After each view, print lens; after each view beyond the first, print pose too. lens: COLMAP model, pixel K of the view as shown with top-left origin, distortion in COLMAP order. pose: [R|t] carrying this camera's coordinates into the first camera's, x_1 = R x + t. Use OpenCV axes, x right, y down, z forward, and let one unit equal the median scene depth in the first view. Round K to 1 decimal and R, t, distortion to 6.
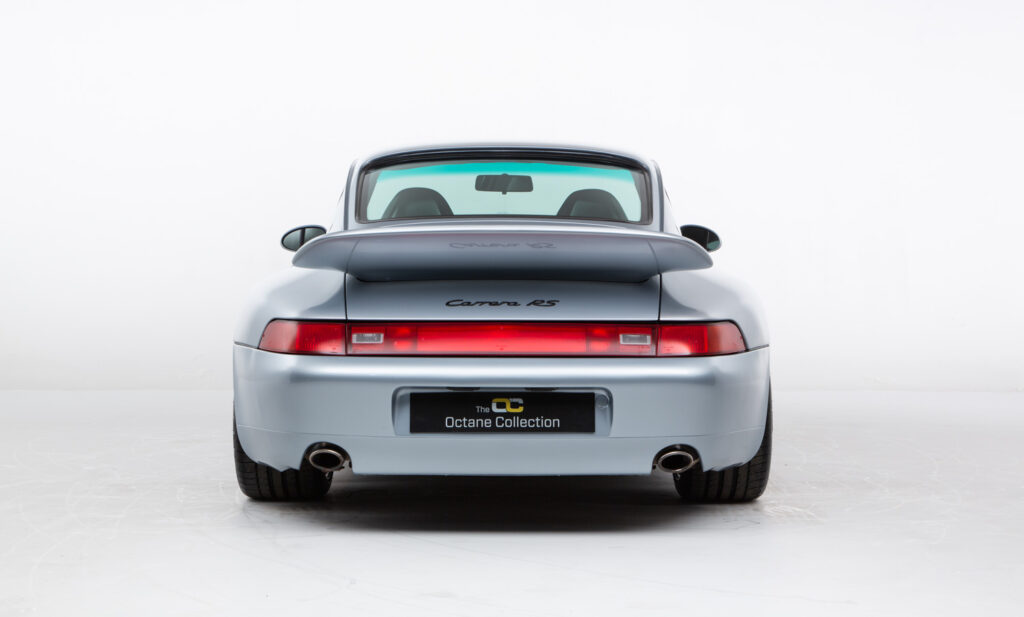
lens RADIAL K [[1830.2, 0, 511.4], [0, 1830.2, 307.6], [0, 0, 1]] dist [0.421863, 0.000000]
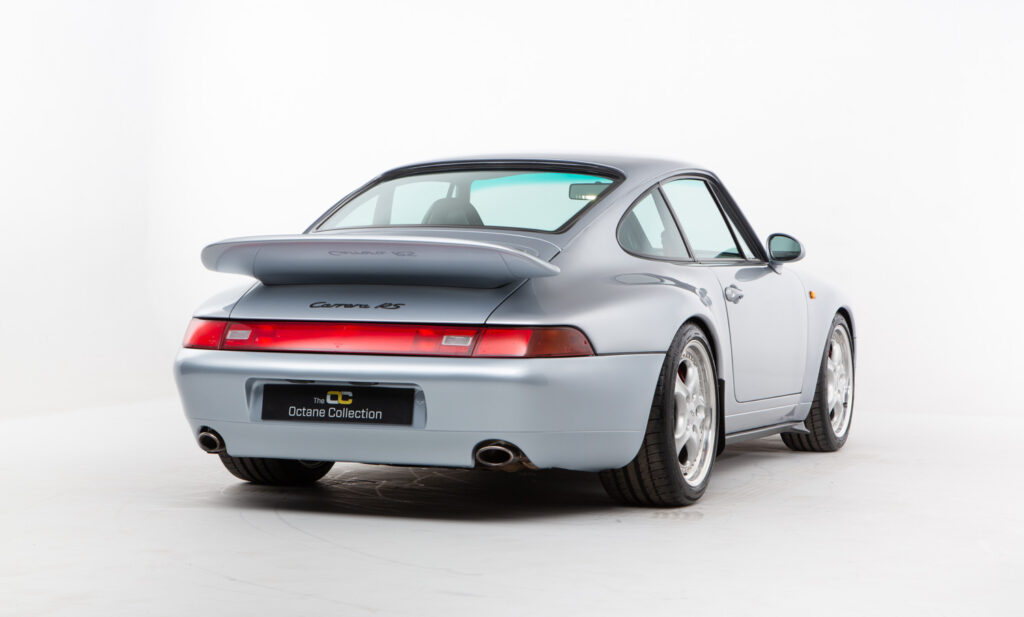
lens RADIAL K [[2124.1, 0, 511.6], [0, 2124.1, 309.3], [0, 0, 1]] dist [0.530520, 0.000000]
pose [[0.921394, 0.016189, -0.388292, 0.585048], [-0.018039, 0.999837, -0.001122, -0.000393], [0.388211, 0.008038, 0.921536, -0.144342]]
